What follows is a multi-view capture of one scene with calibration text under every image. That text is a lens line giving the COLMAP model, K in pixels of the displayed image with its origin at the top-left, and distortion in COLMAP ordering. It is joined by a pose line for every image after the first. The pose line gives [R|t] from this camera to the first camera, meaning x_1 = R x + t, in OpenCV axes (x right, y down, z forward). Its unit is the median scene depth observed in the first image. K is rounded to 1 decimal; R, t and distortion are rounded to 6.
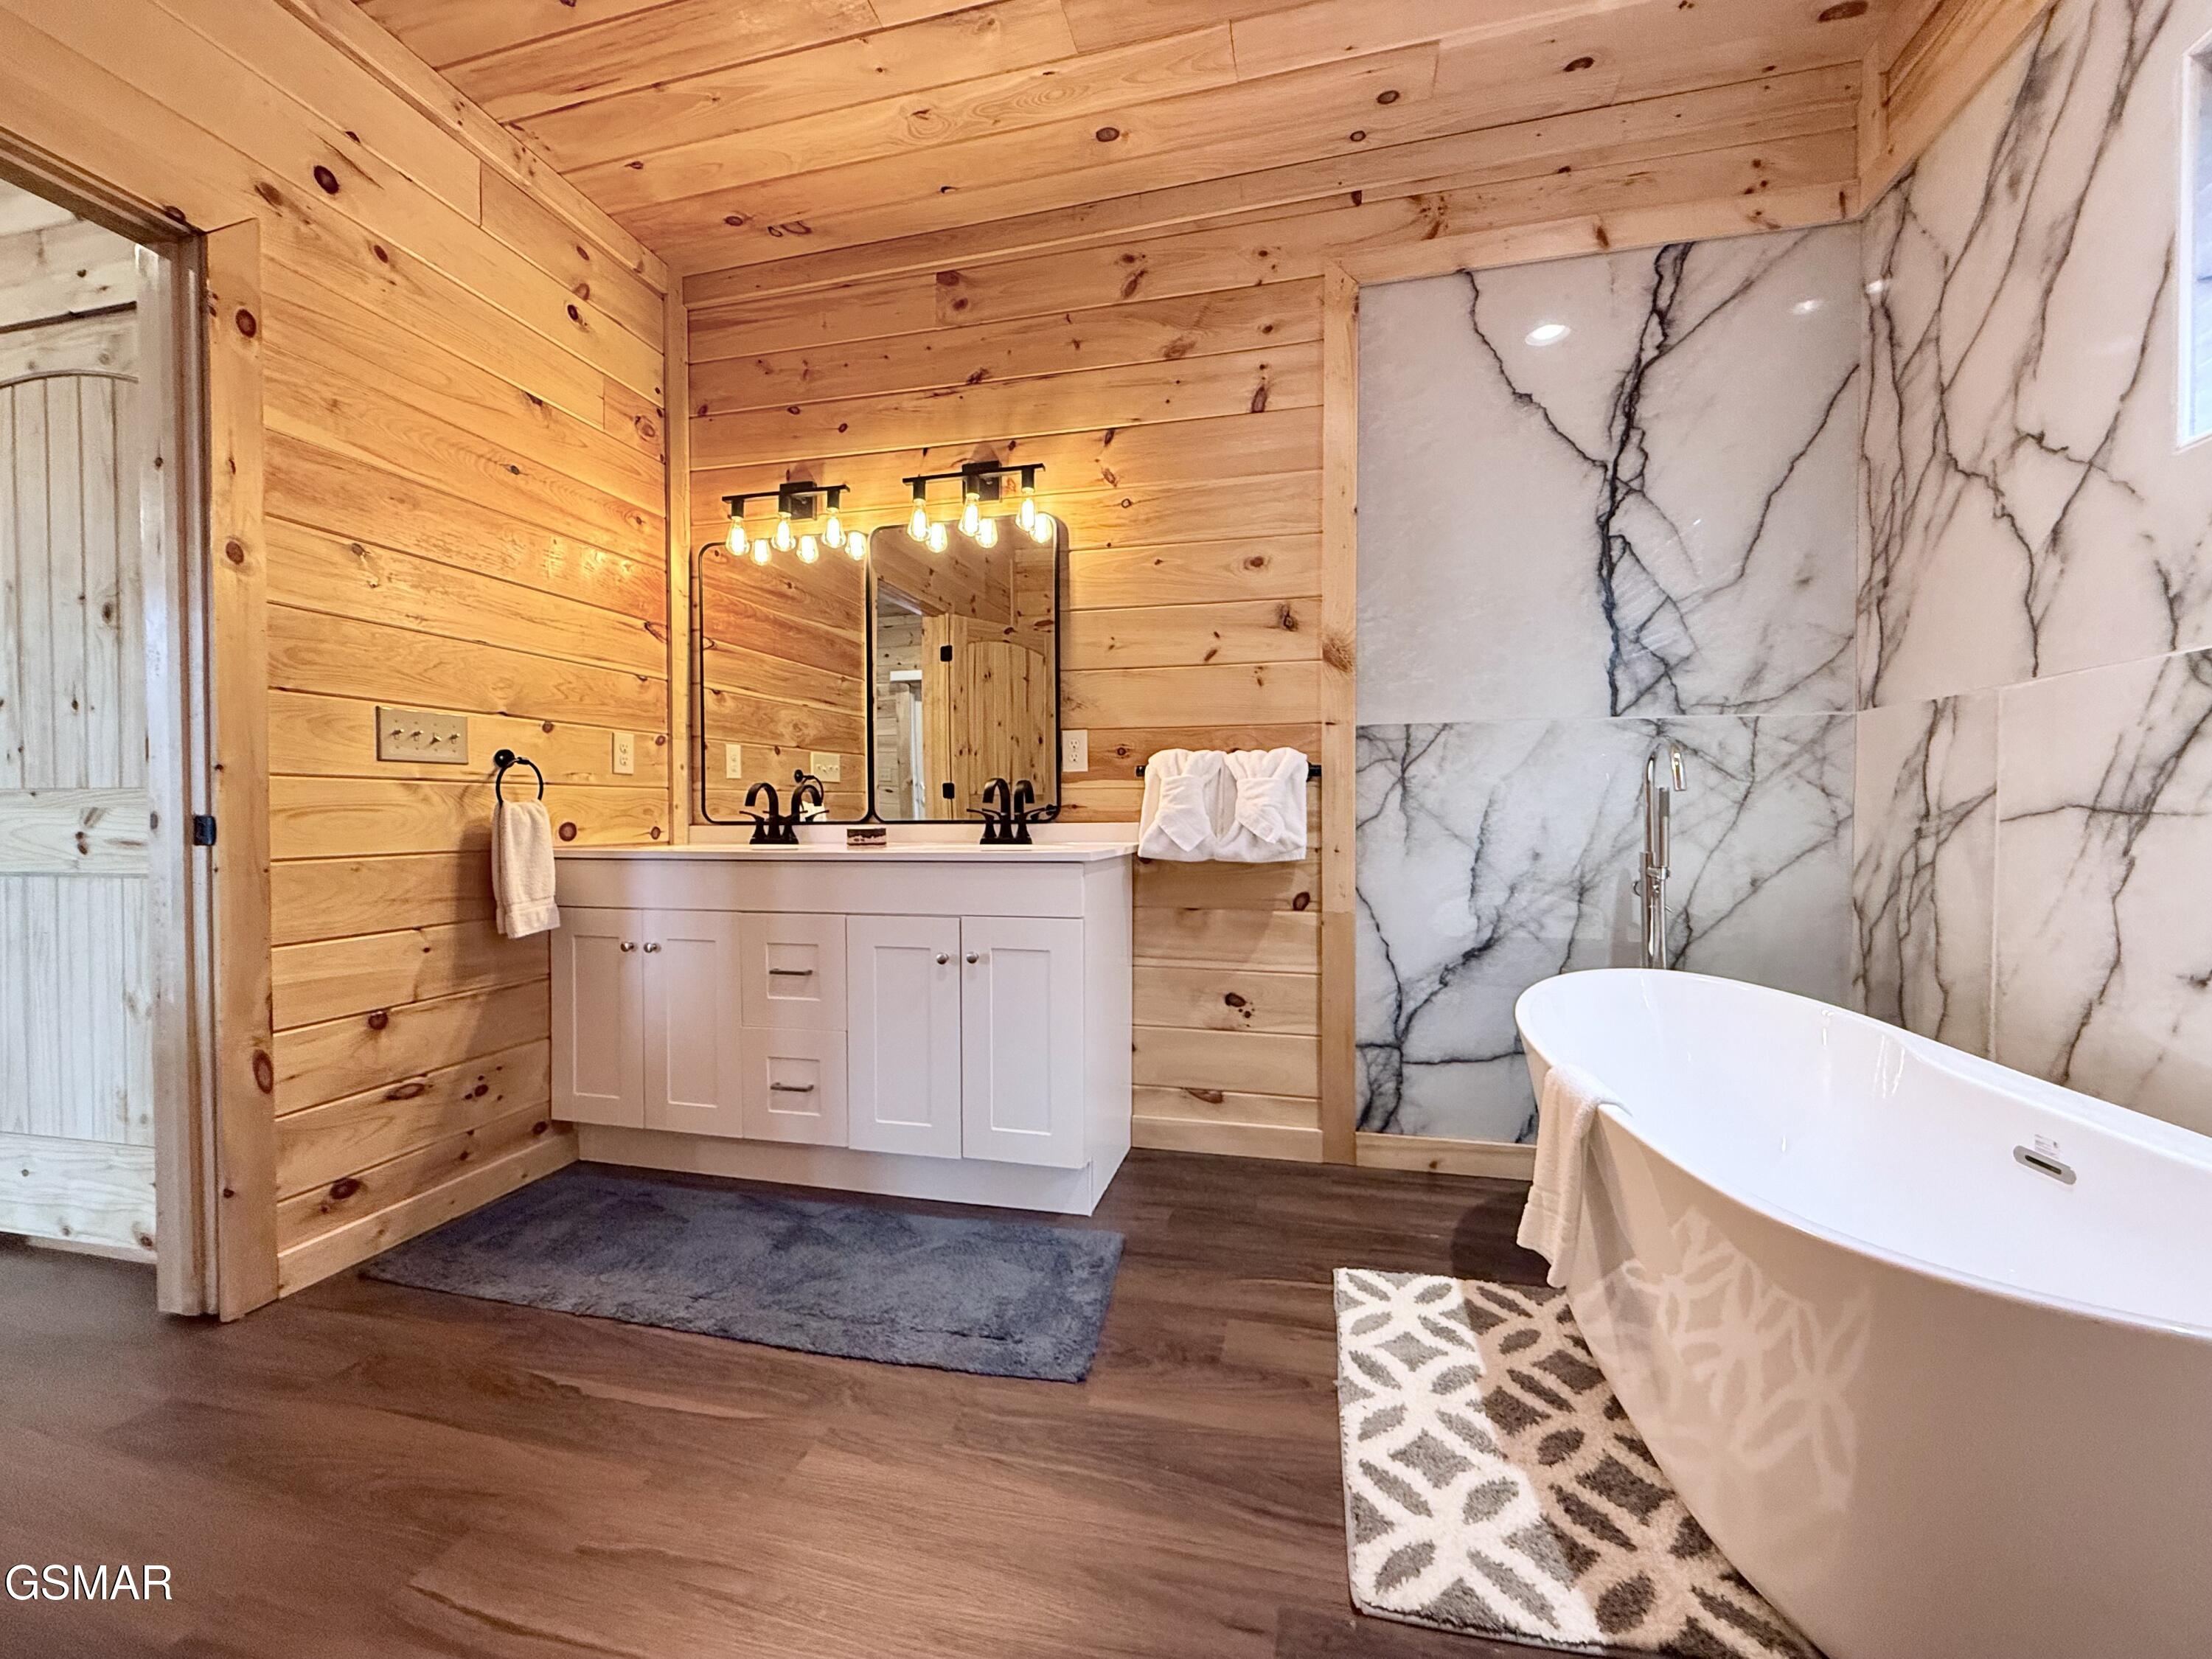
lens RADIAL K [[881.0, 0, 1101.9], [0, 881.0, 830.2], [0, 0, 1]] dist [-0.001660, 0.000221]
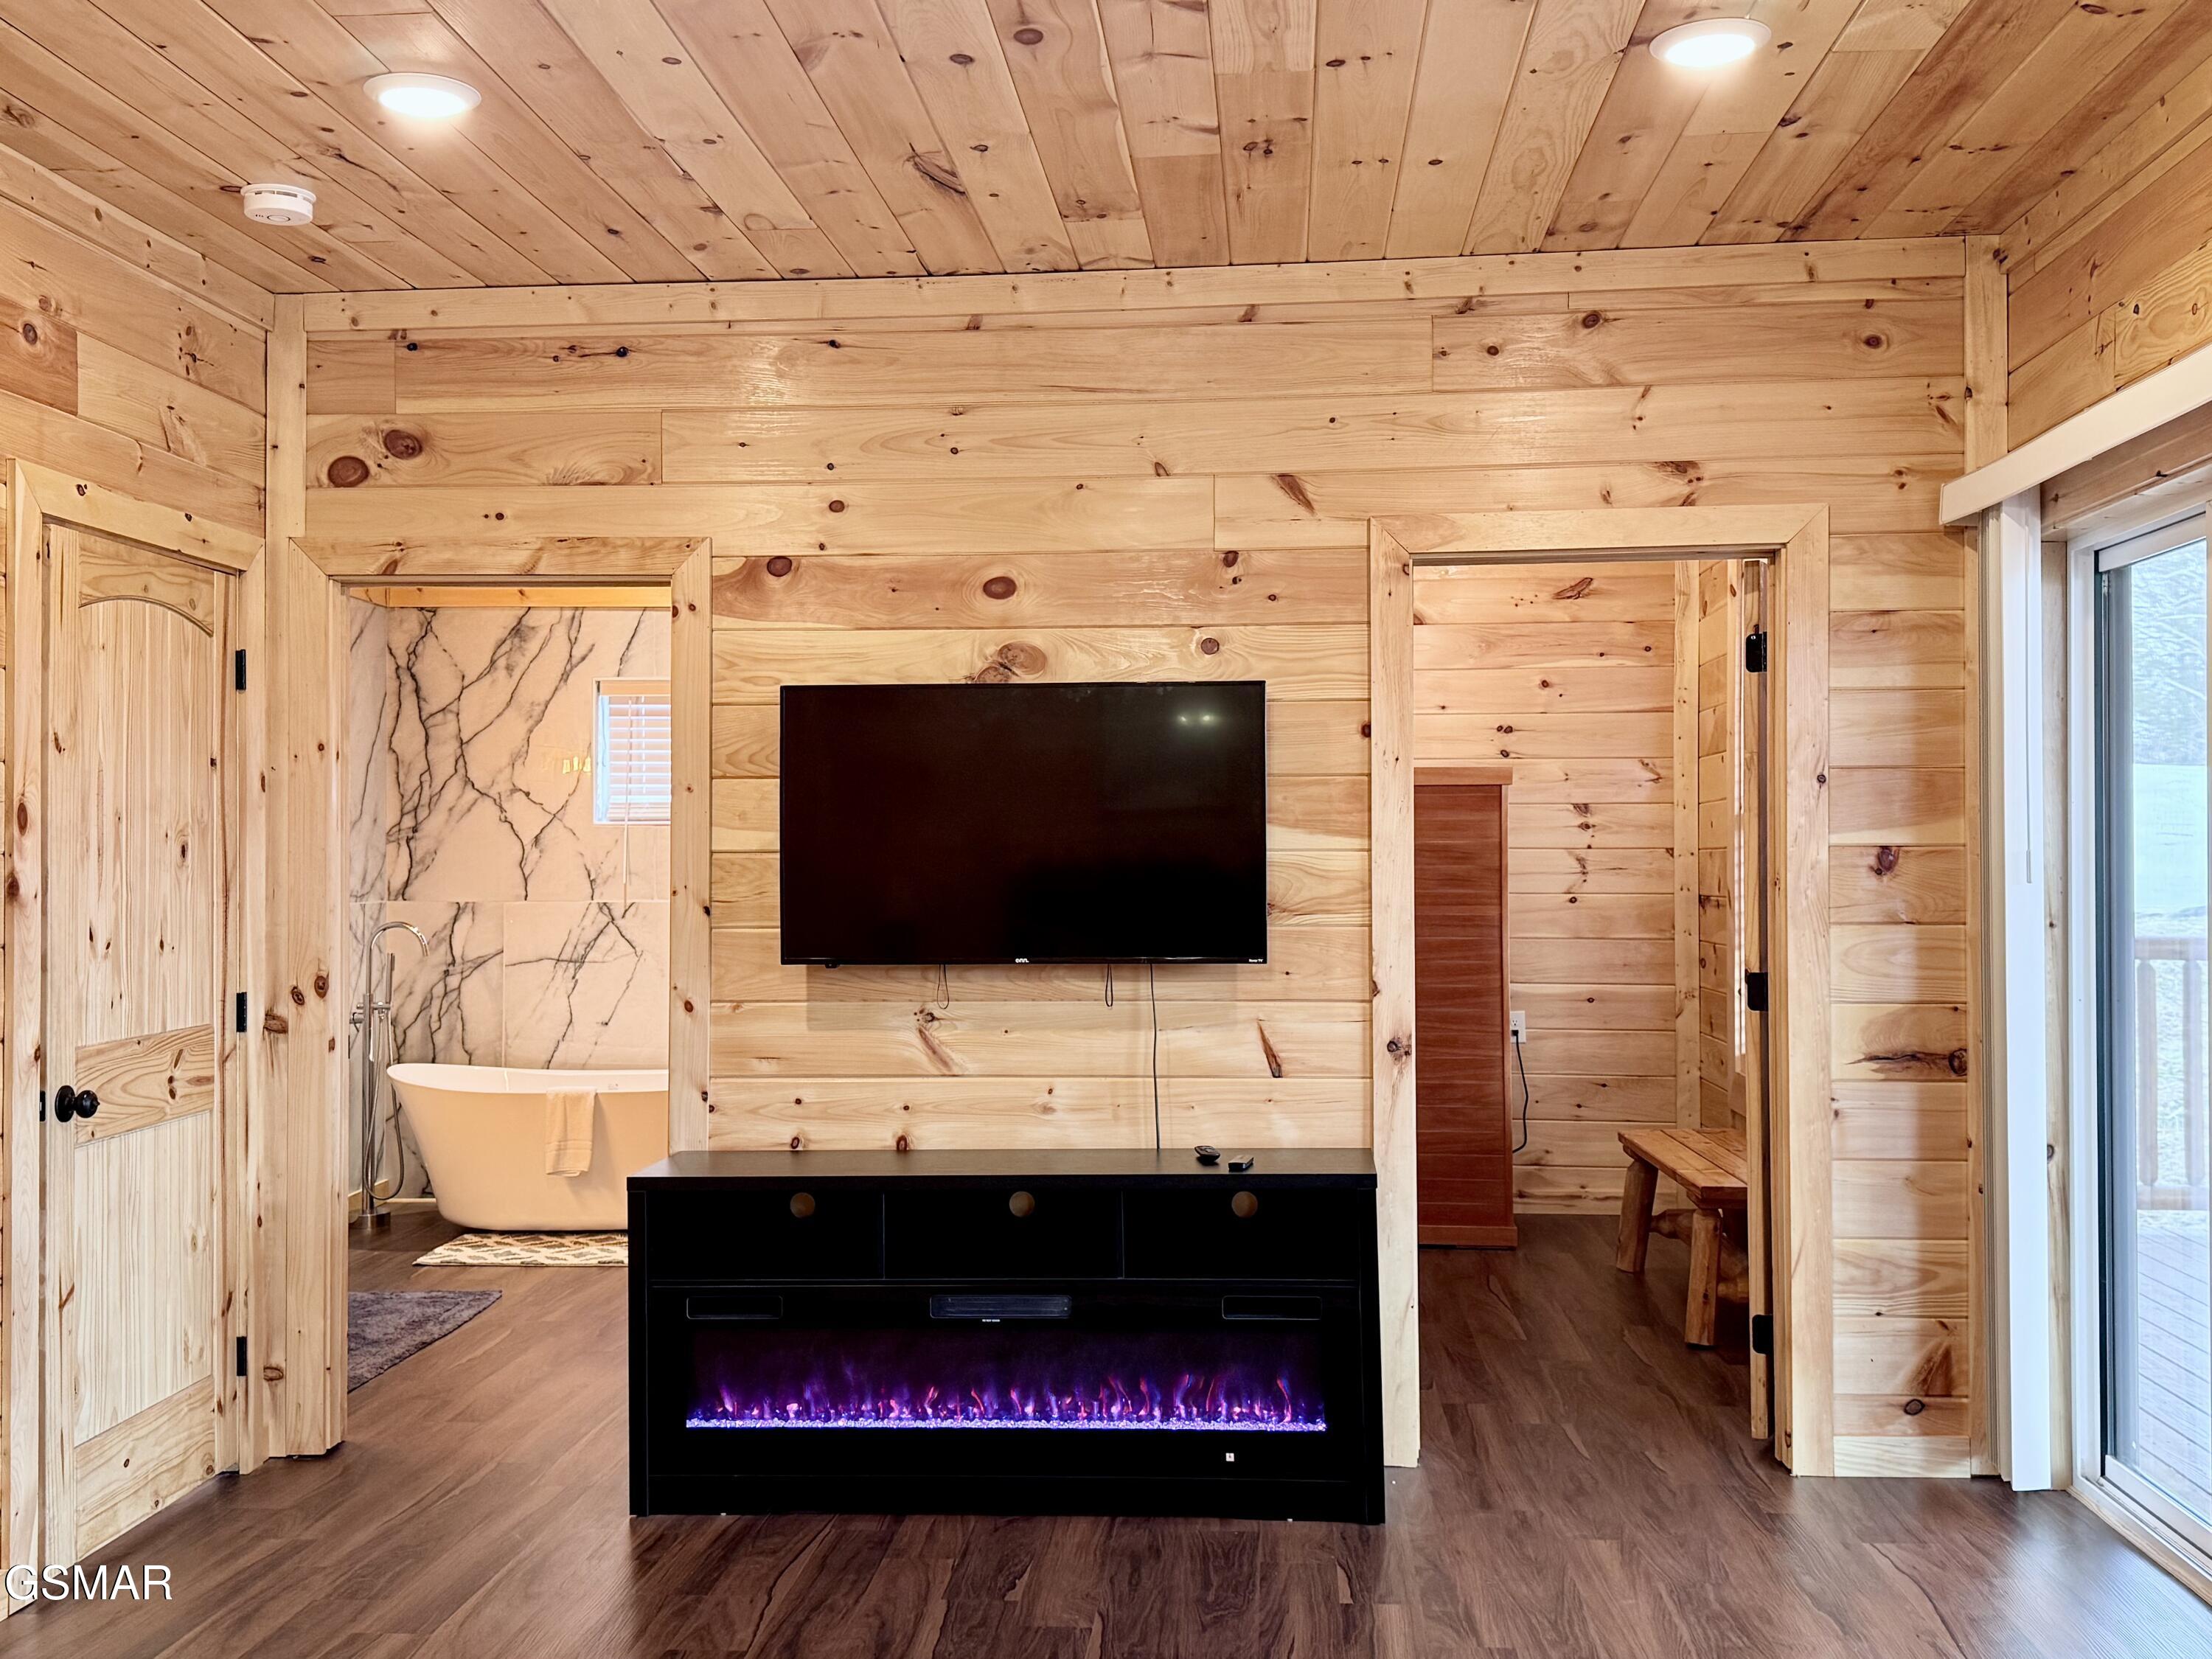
lens RADIAL K [[2195.0, 0, 1110.5], [0, 2195.0, 826.9], [0, 0, 1]] dist [0.149549, 0.000000]
pose [[-0.162479, 0.009672, 0.986665, -3.373750], [0.020503, 0.999769, -0.006424, -0.210790], [-0.986499, 0.019185, -0.162640, 0.325645]]
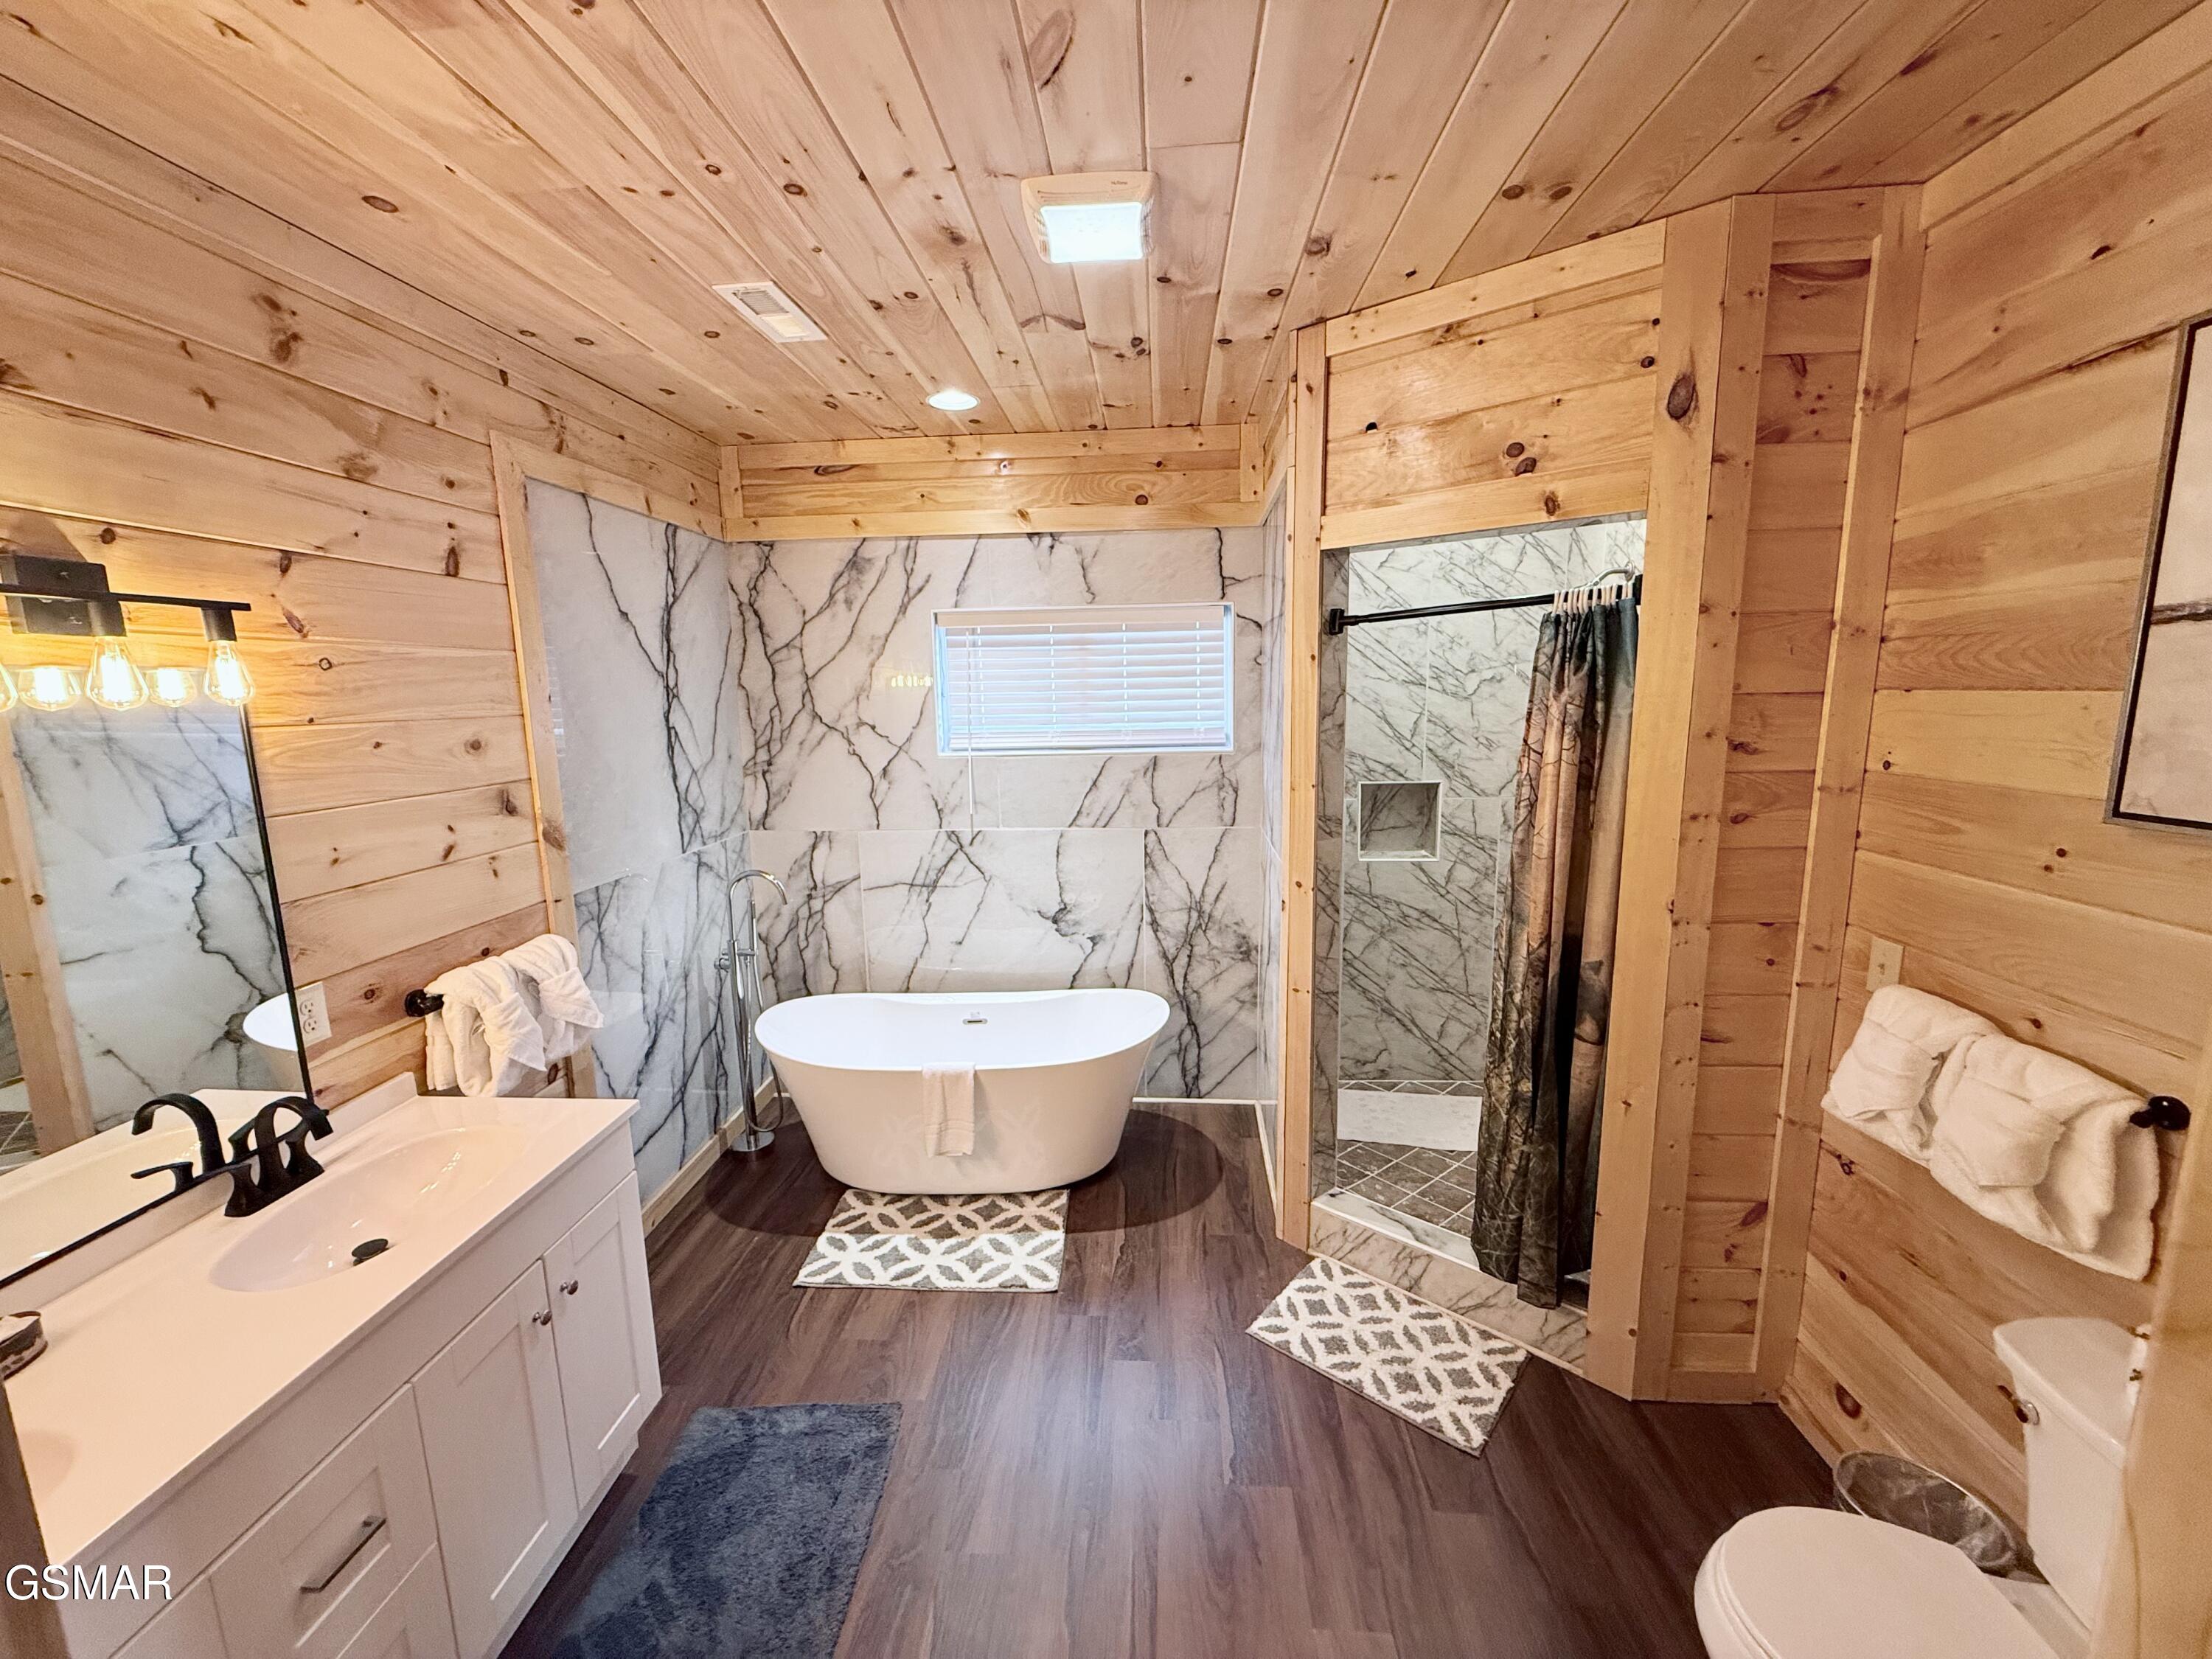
lens RADIAL K [[881.0, 0, 1100.6], [0, 881.0, 830.1], [0, 0, 1]] dist [-0.001660, 0.000221]
pose [[-0.177119, -0.156451, 0.971675, -0.936657], [0.038496, 0.985427, 0.165683, -0.384706], [-0.983436, 0.066751, -0.168515, 0.585978]]
